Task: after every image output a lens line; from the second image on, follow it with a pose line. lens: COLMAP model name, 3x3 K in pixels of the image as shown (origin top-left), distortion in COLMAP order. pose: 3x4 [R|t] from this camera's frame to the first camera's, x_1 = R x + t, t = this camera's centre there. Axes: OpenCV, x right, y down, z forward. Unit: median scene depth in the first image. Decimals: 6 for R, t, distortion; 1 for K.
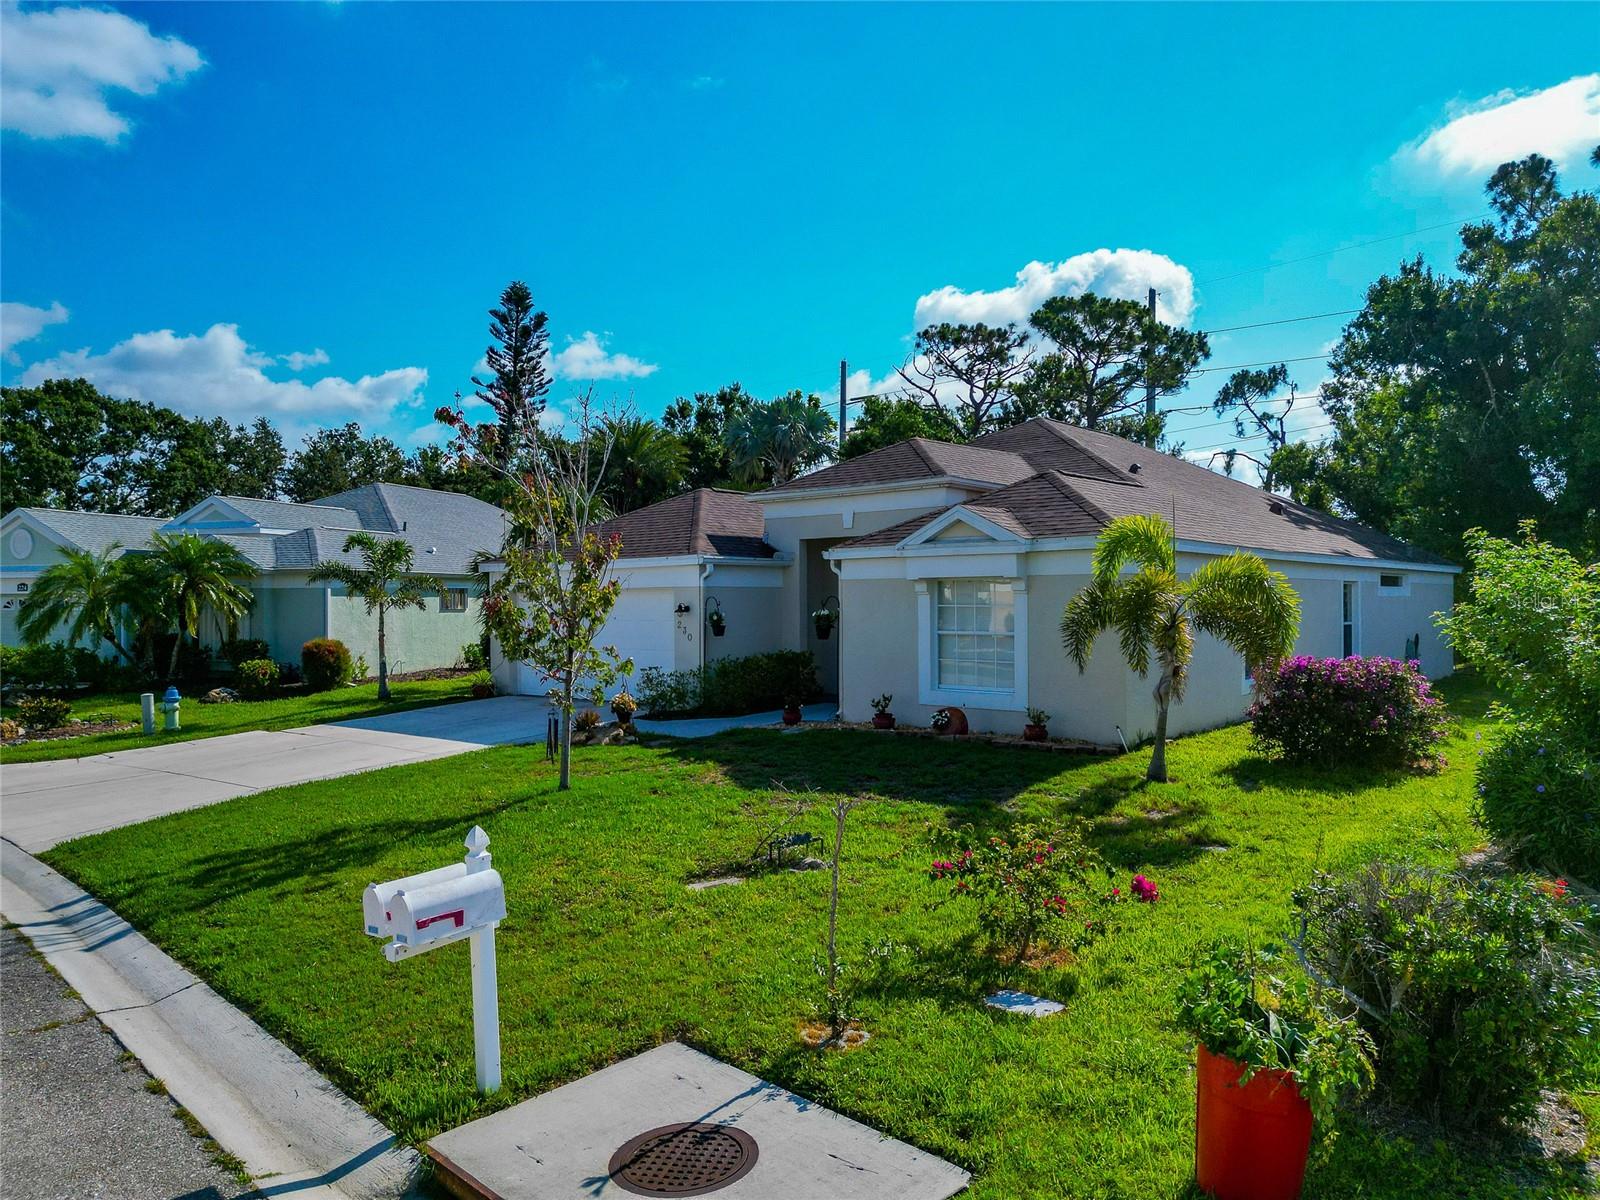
lens RADIAL K [[1131.3, 0, 855.1], [0, 1131.3, 618.3], [0, 0, 1]] dist [0.068986, -0.059117]
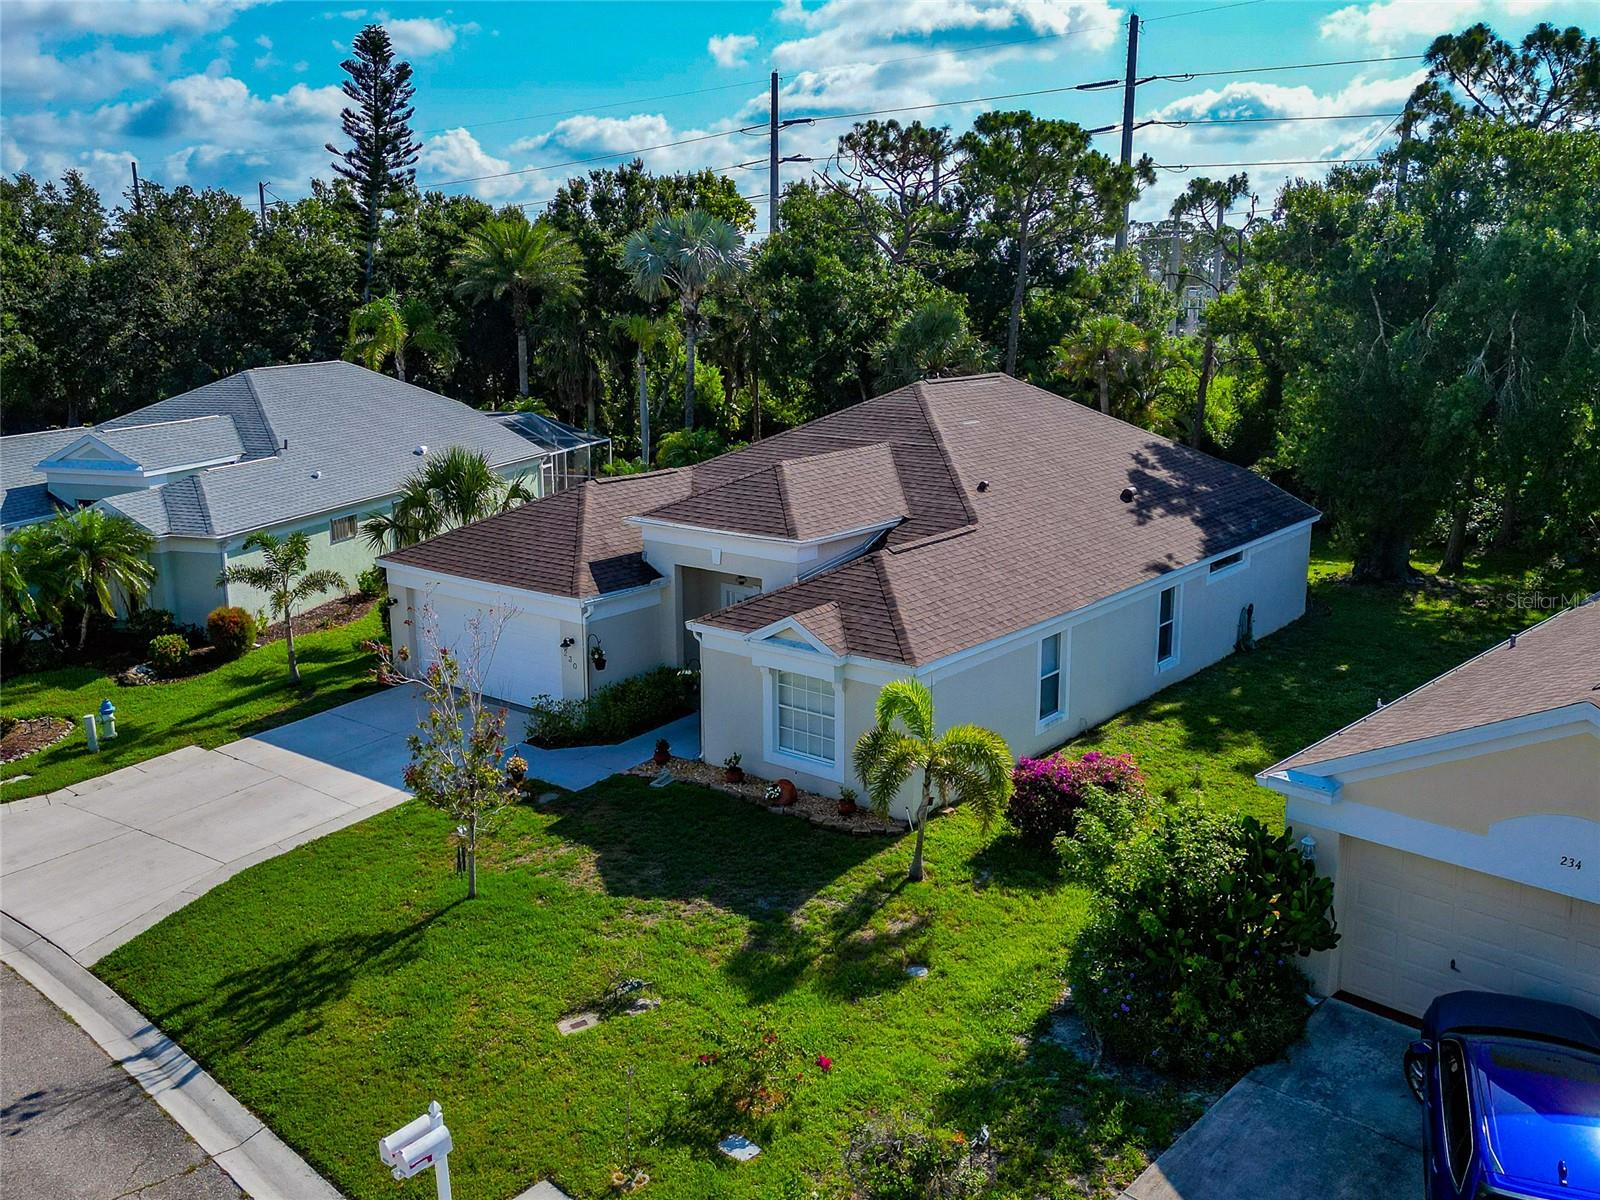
lens RADIAL K [[1358.7, 0, 890.1], [0, 1358.7, 595.0], [0, 0, 1]] dist [0.056515, -0.031691]
pose [[0.998225, 0.004471, 0.059391, 0.075034], [-0.016838, 0.977685, 0.209400, -0.292963], [-0.057129, -0.210029, 0.976025, -0.287403]]
